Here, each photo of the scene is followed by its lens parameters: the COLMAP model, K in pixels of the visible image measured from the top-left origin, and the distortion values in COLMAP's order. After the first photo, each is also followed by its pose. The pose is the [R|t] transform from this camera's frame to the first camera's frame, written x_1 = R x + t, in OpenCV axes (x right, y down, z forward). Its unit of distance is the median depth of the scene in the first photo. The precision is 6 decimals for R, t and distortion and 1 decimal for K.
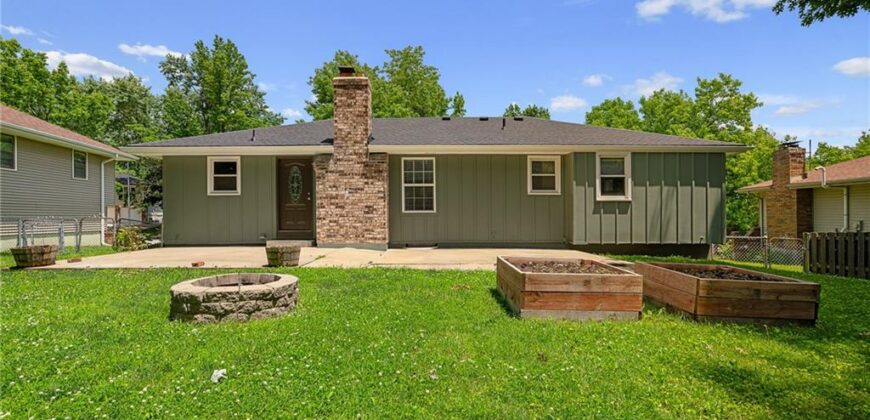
lens RADIAL K [[394.2, 0, 429.7], [0, 394.2, 210.7], [0, 0, 1]] dist [0.003970, 0.000154]
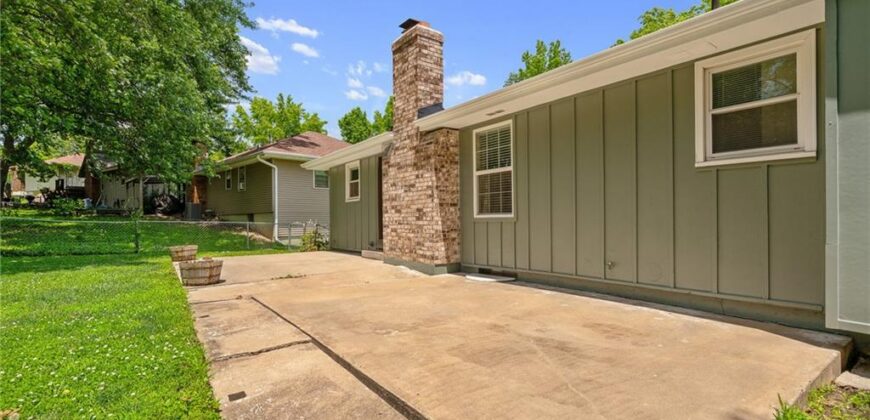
lens RADIAL K [[394.2, 0, 434.9], [0, 394.2, 218.4], [0, 0, 1]] dist [0.003970, 0.000154]
pose [[0.602800, -0.005567, -0.797873, 0.415483], [0.022800, 0.999688, 0.010251, -0.001693], [0.797566, -0.024370, 0.602739, 0.597248]]
